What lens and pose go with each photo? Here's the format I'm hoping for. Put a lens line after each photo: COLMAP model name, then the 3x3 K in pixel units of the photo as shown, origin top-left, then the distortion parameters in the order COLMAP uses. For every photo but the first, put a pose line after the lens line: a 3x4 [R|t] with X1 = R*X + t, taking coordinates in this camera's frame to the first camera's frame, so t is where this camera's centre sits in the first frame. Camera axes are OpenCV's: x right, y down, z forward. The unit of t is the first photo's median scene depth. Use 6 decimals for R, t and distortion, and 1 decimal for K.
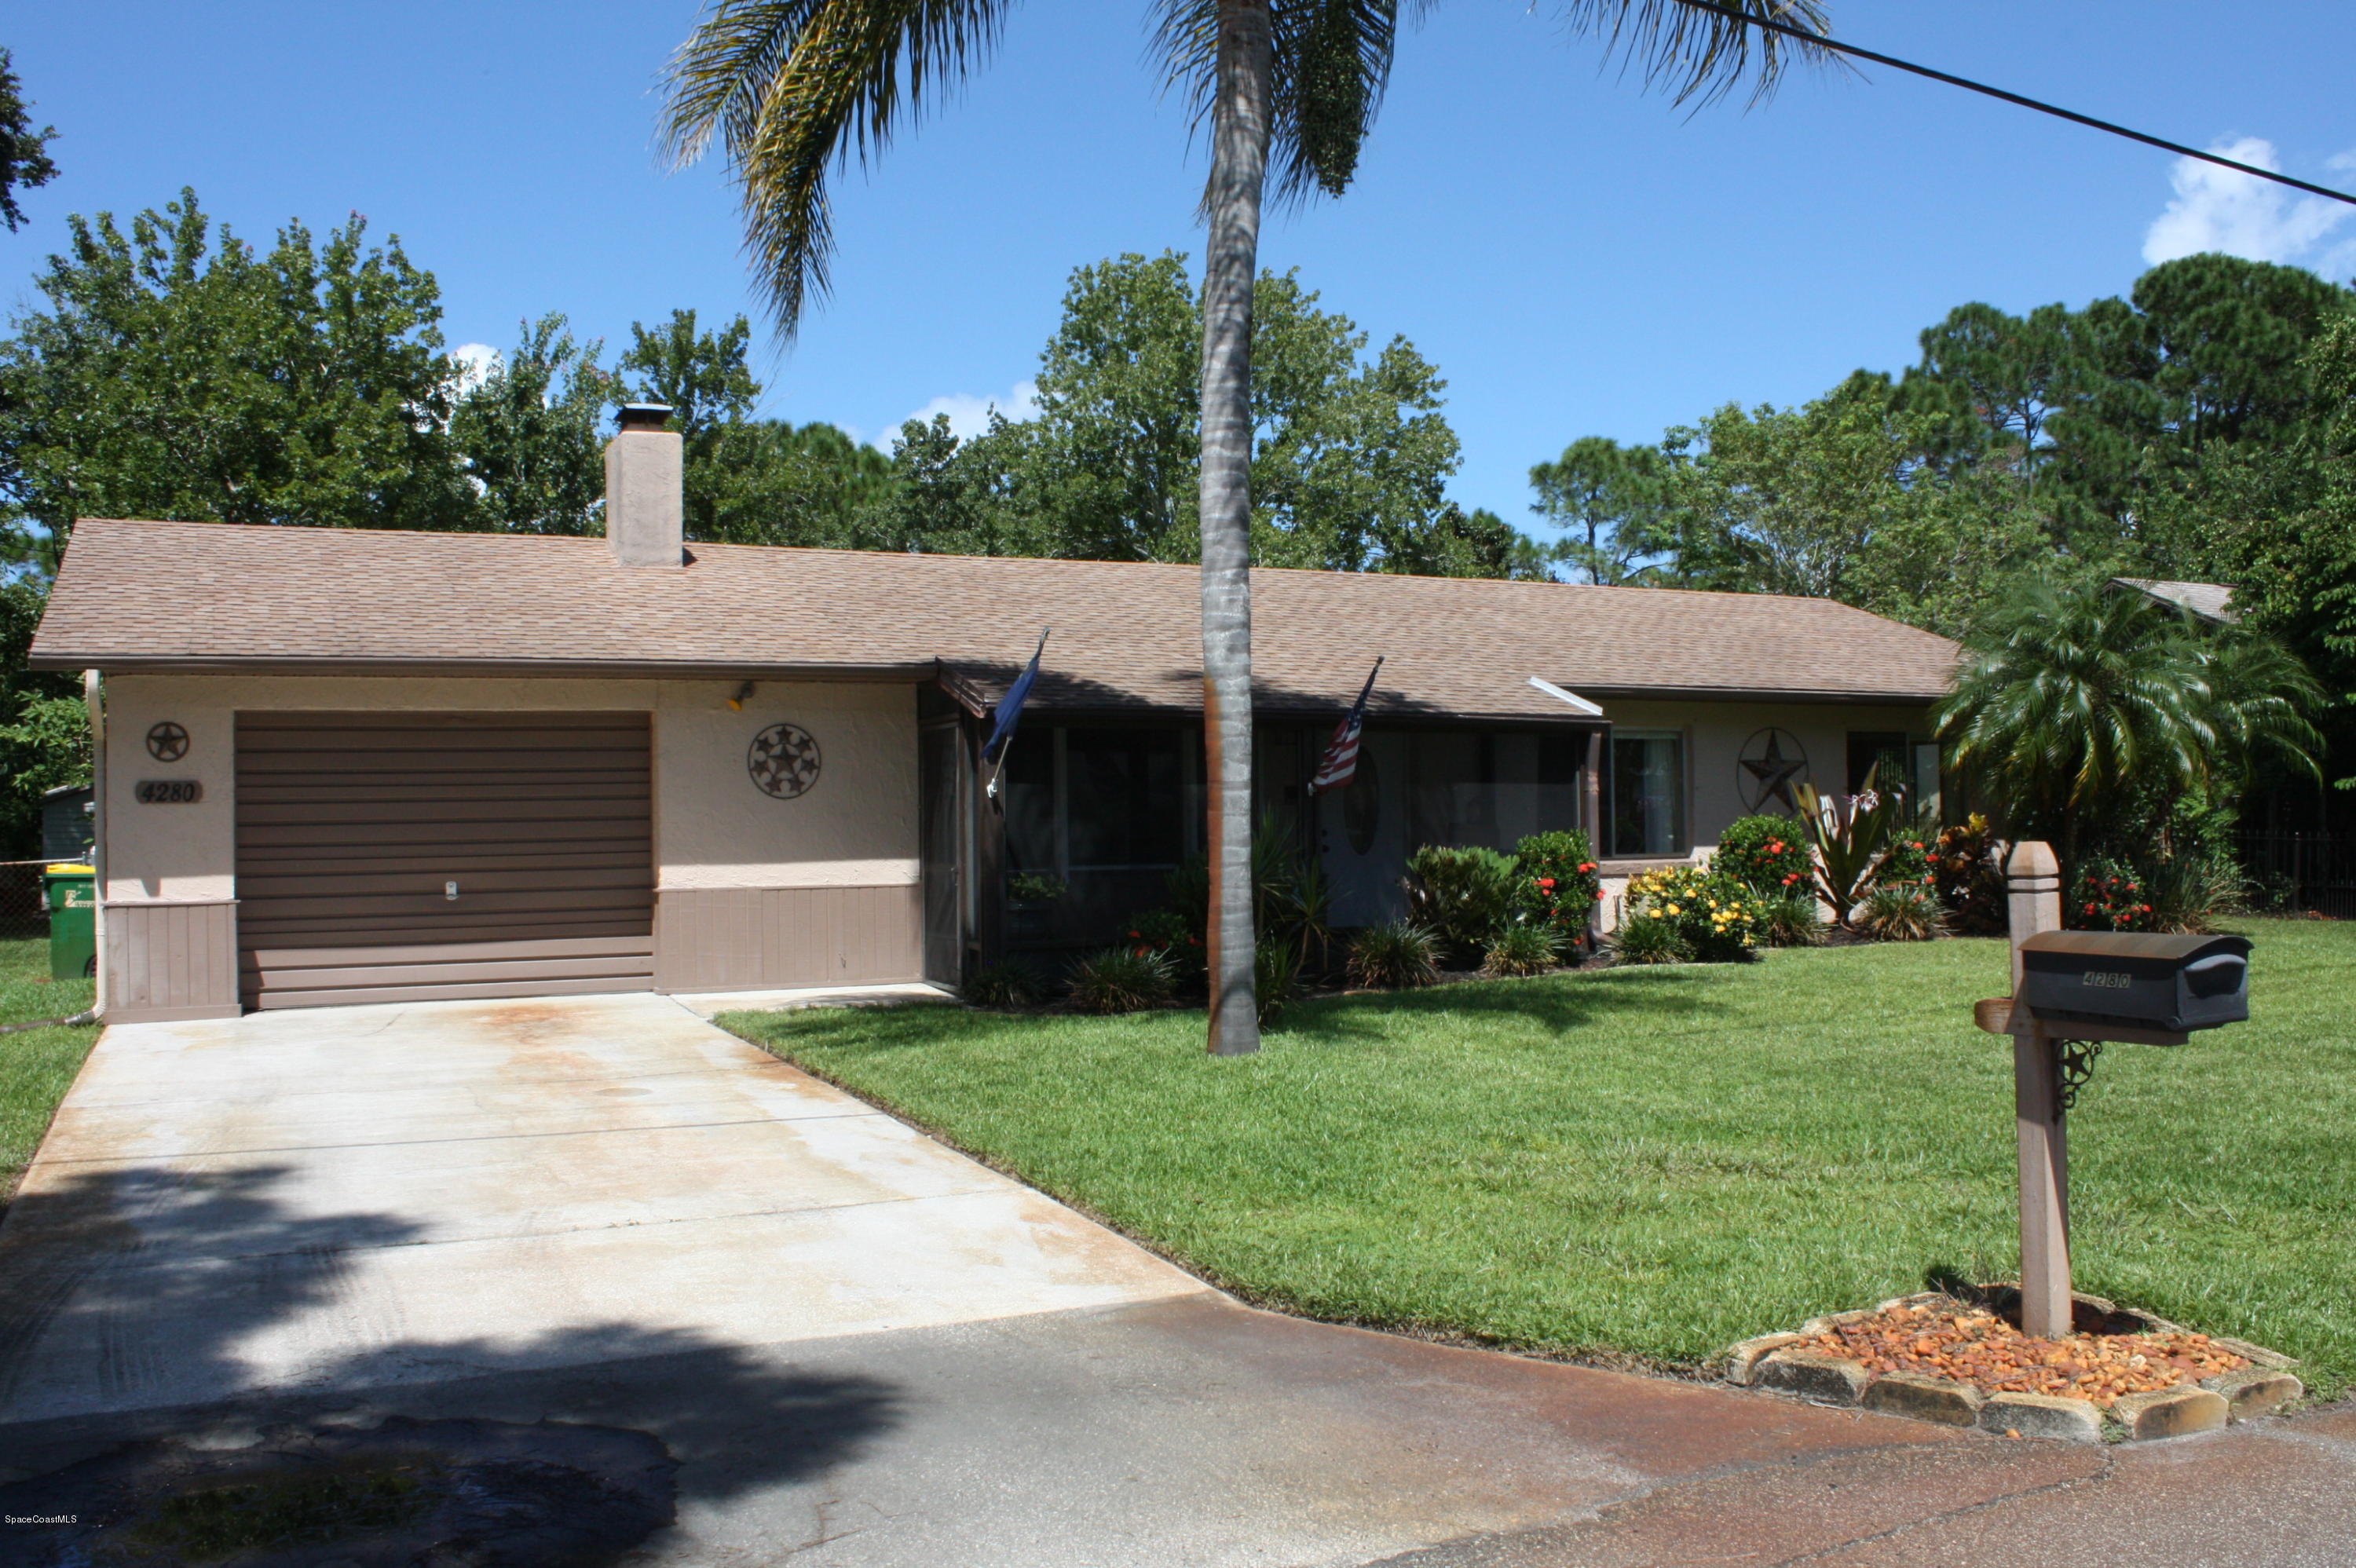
lens RADIAL K [[1985.3, 0, 1229.8], [0, 1985.3, 811.9], [0, 0, 1]] dist [-0.166049, 0.177880]
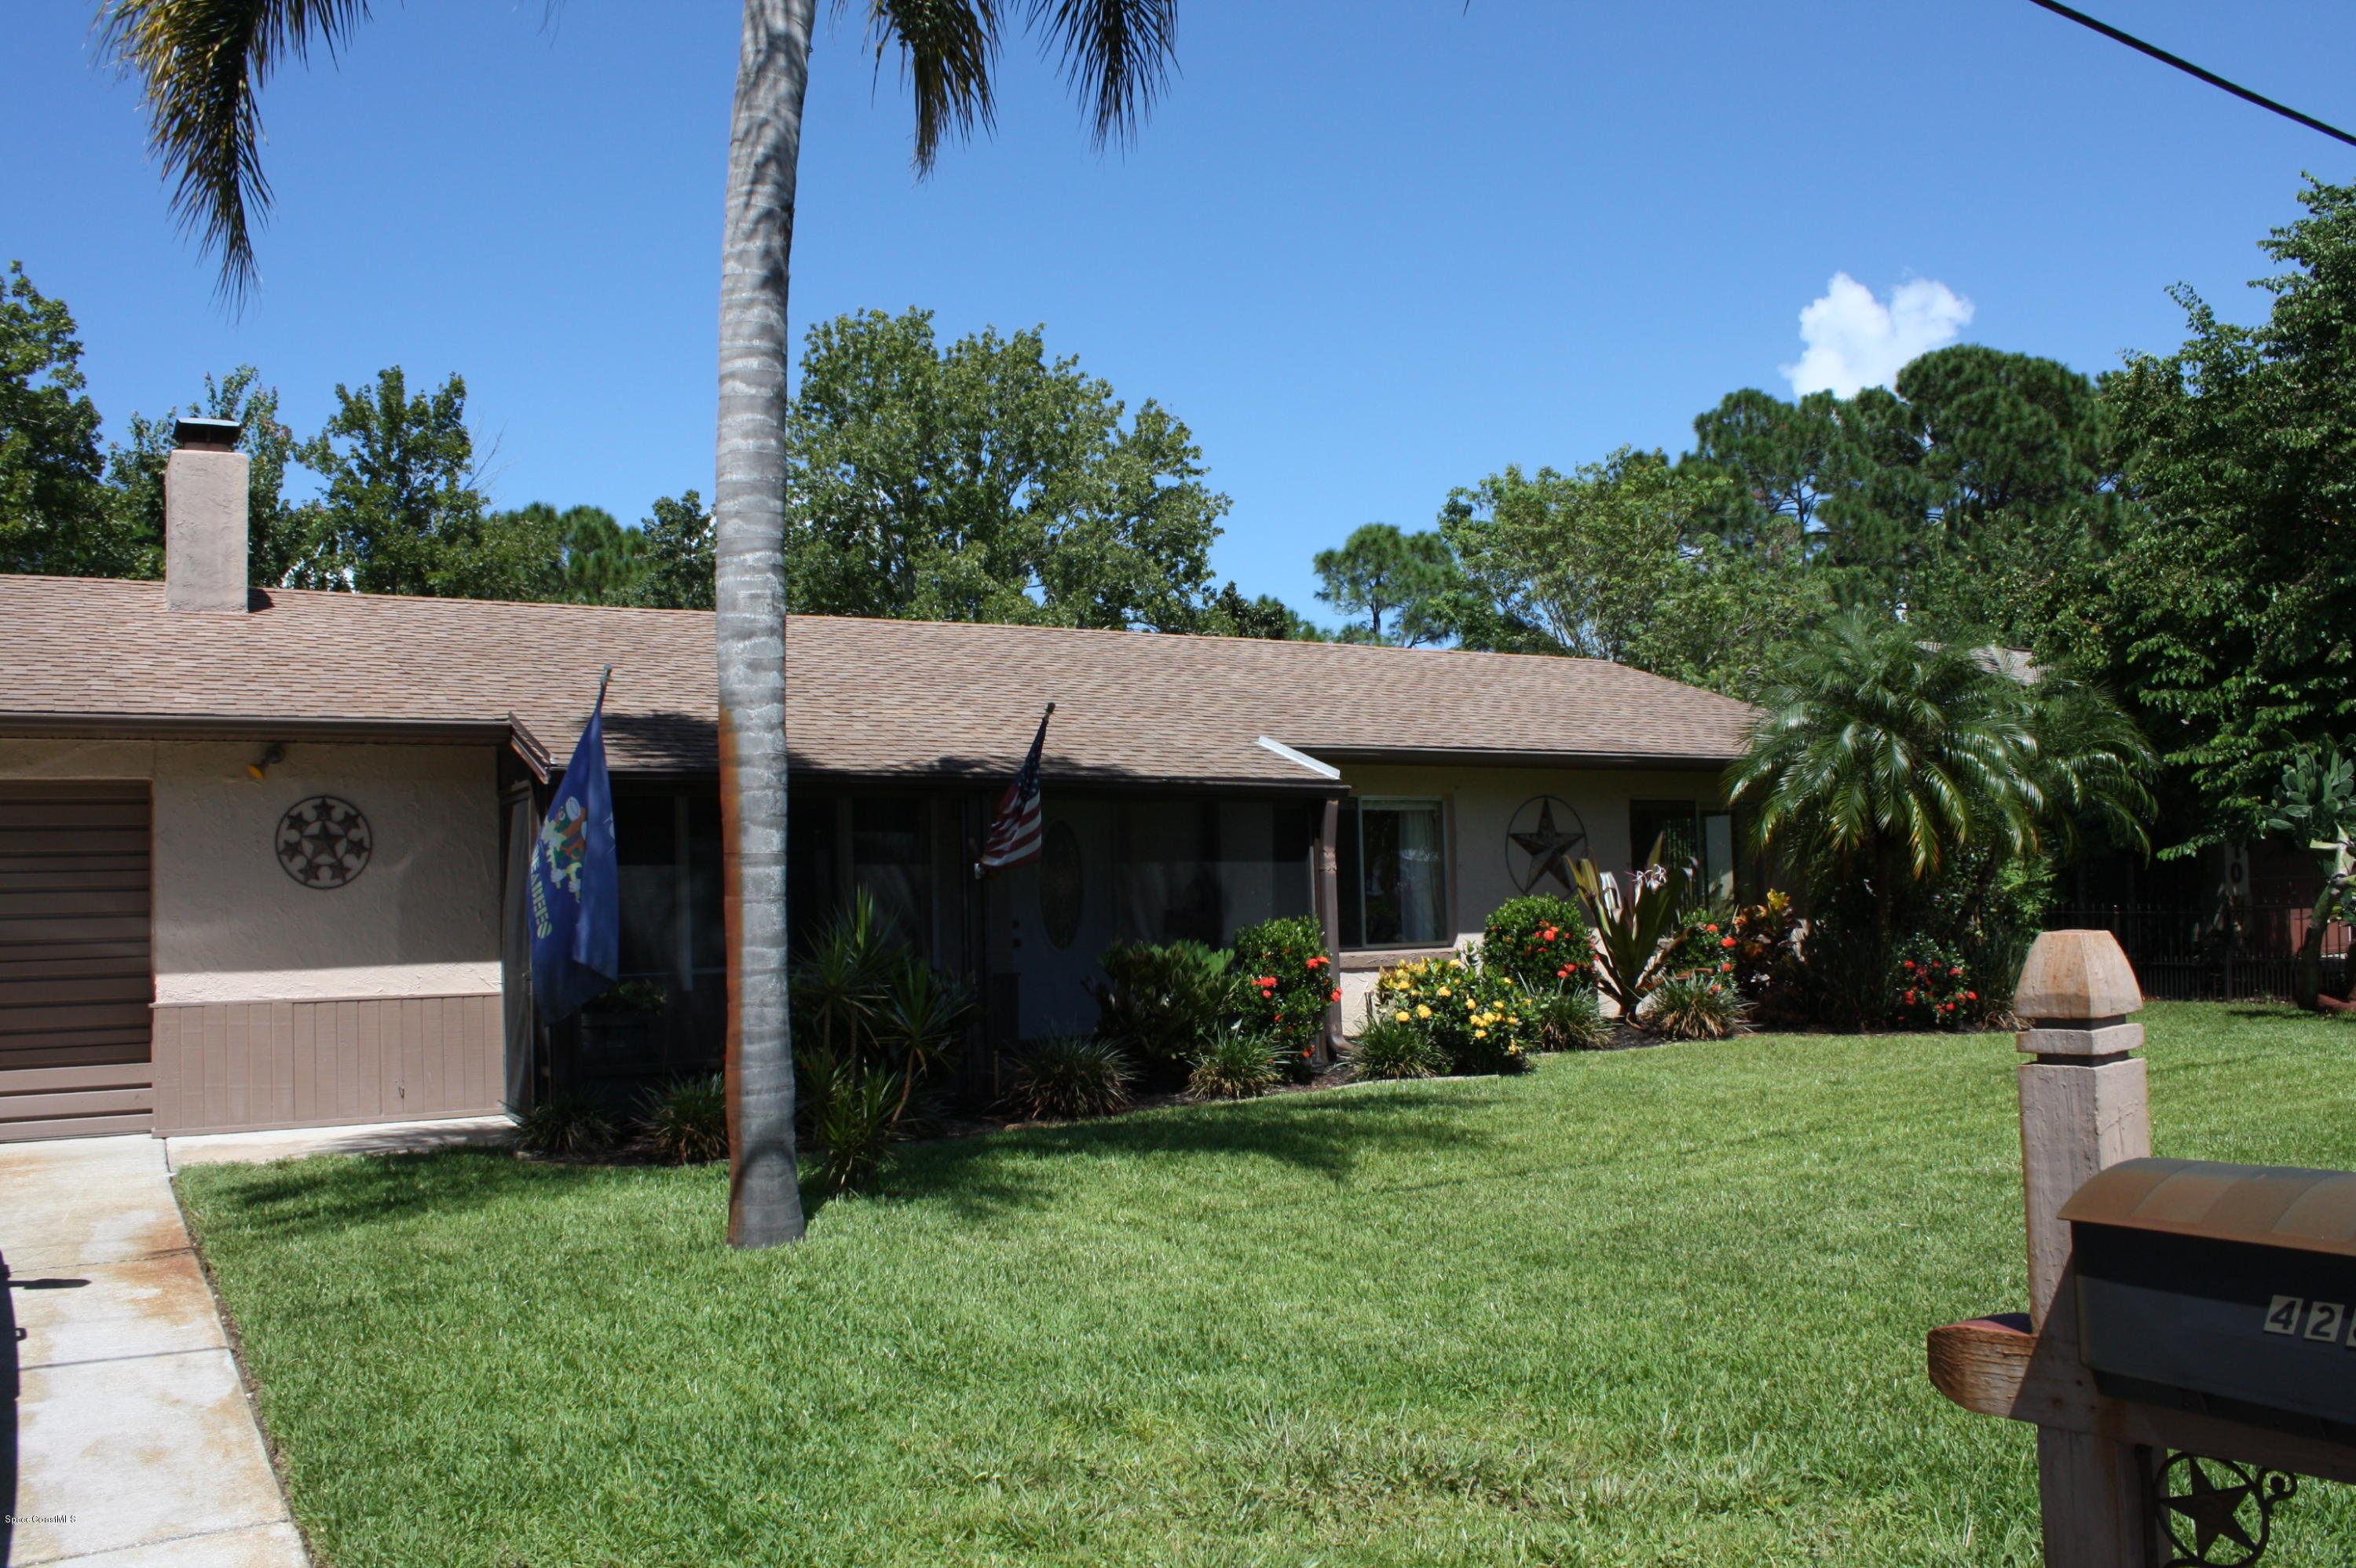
lens RADIAL K [[1965.0, 0, 1178.6], [0, 1965.0, 809.1], [0, 0, 1]] dist [-0.170817, 0.153530]
pose [[0.997015, -0.009727, 0.076598, 0.048840], [0.013342, 0.998814, -0.046833, 0.001529], [-0.076051, 0.047715, 0.995962, 0.150806]]
